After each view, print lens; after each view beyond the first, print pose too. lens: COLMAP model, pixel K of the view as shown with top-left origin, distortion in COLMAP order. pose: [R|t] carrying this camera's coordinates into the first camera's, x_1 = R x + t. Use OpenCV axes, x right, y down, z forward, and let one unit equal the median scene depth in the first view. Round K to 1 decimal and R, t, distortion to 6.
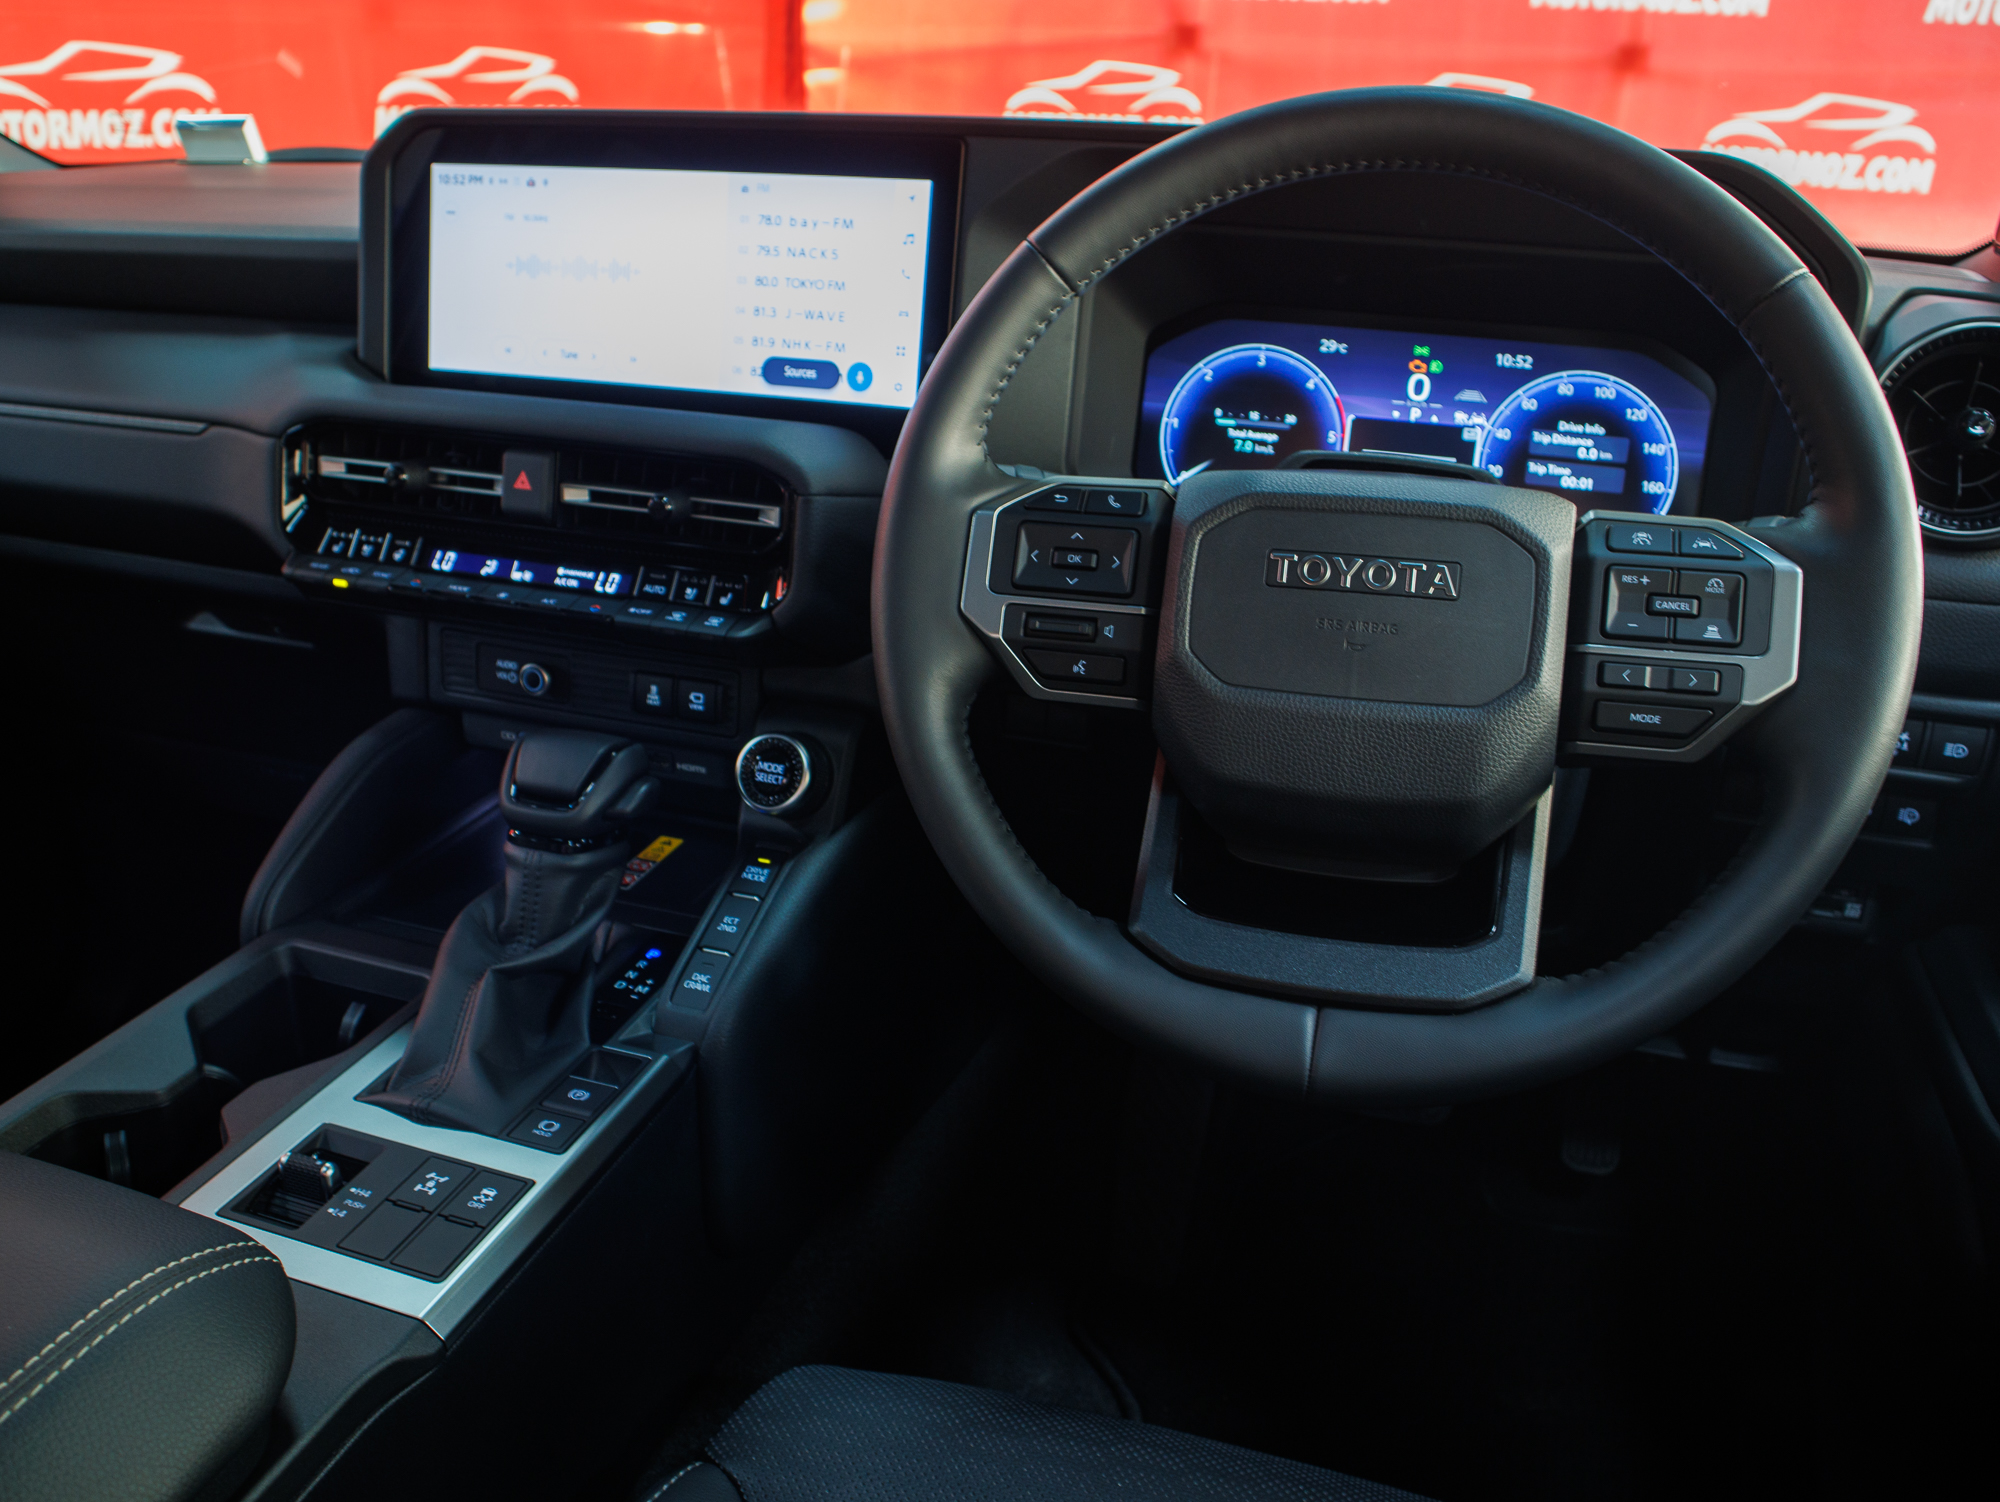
lens RADIAL K [[1577.1, 0, 988.2], [0, 1577.1, 747.3], [0, 0, 1]] dist [-0.141309, 0.112872]
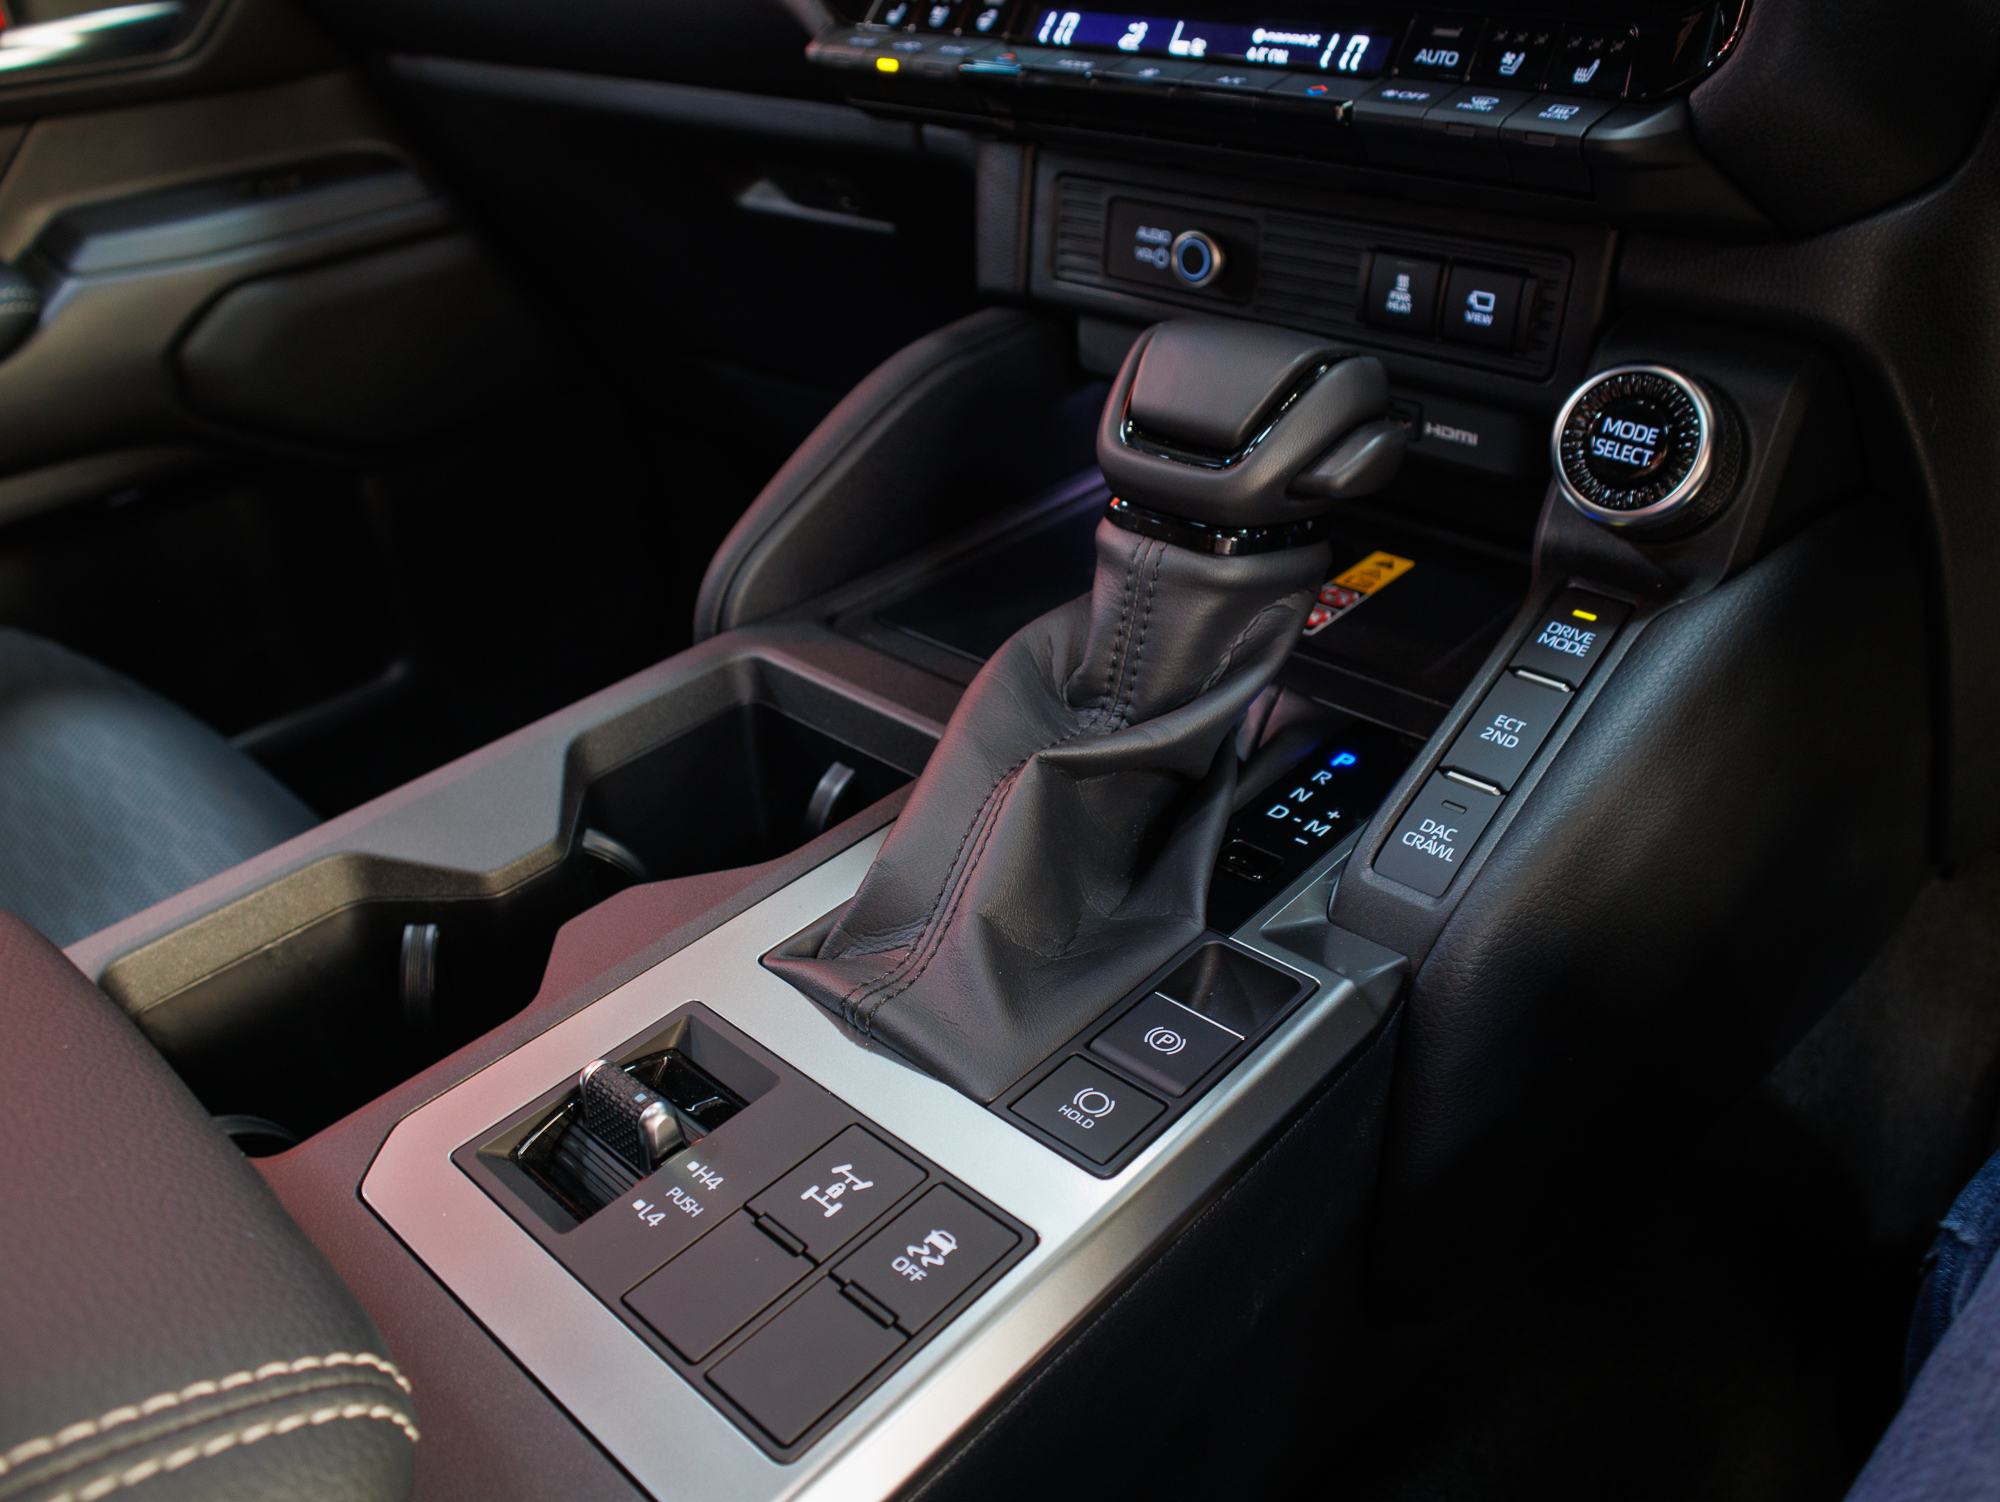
lens RADIAL K [[1577.1, 0, 988.2], [0, 1577.1, 747.3], [0, 0, 1]] dist [-0.141309, 0.112872]
pose [[0.906036, 0.158452, -0.392418, -0.114888], [-0.092116, 0.978869, 0.182567, 0.040423], [0.413054, -0.129264, 0.901486, 0.463054]]
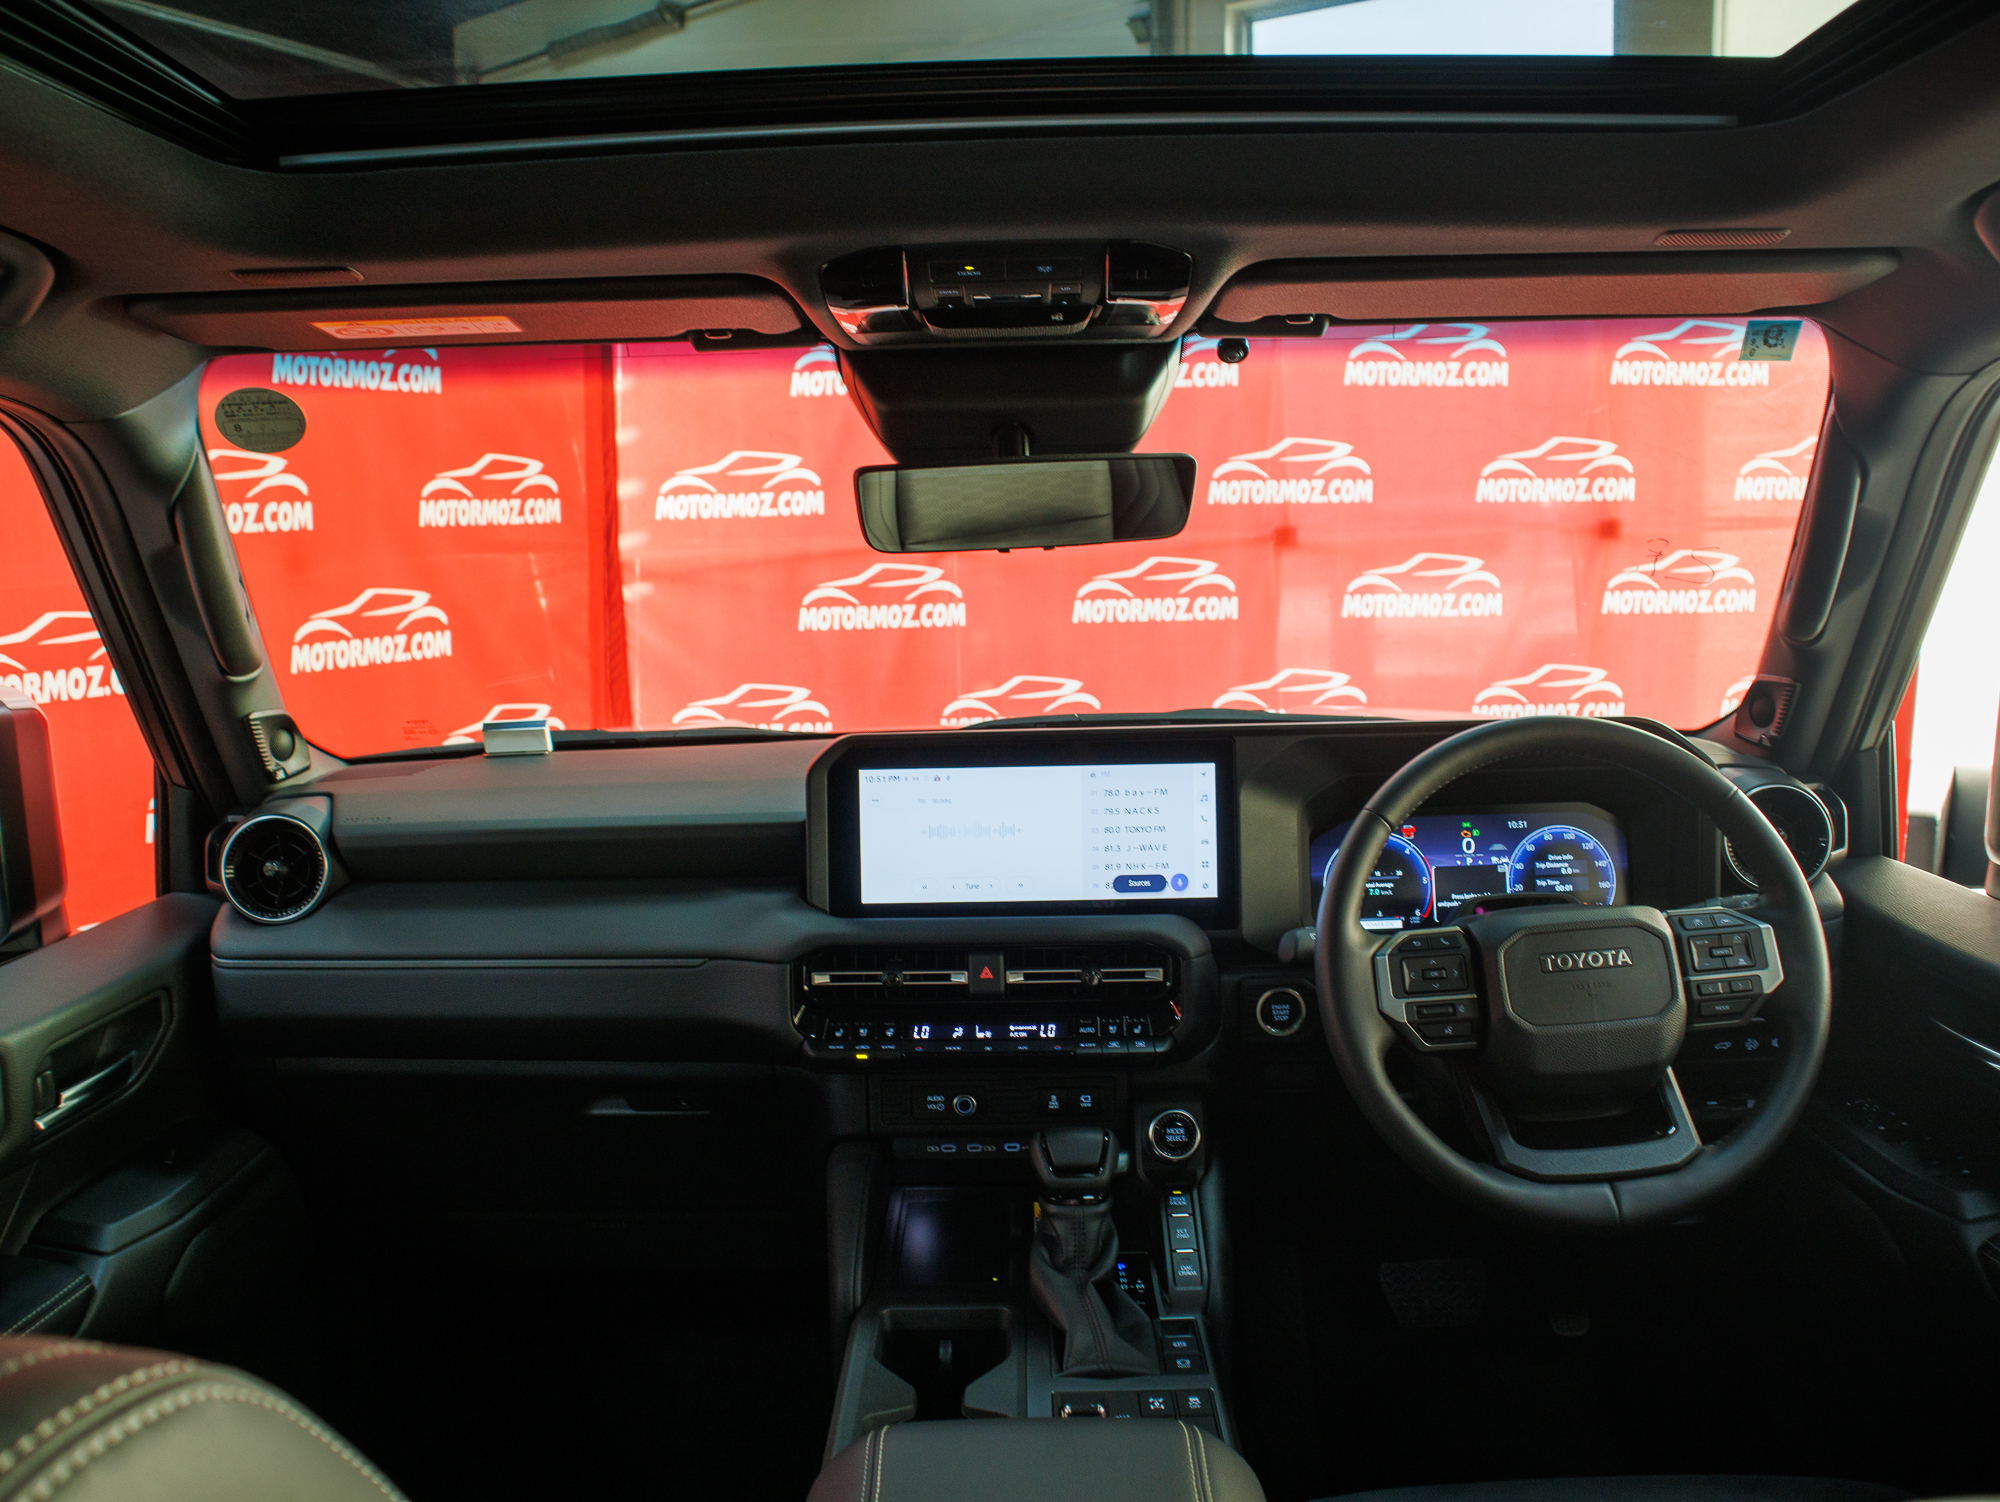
lens RADIAL K [[1577.1, 0, 988.2], [0, 1577.1, 747.3], [0, 0, 1]] dist [-0.141309, 0.112872]
pose [[0.953651, -0.094970, 0.285535, -0.726786], [0.162453, 0.961217, -0.222870, -0.039011], [-0.253295, 0.258927, 0.932094, -0.513824]]
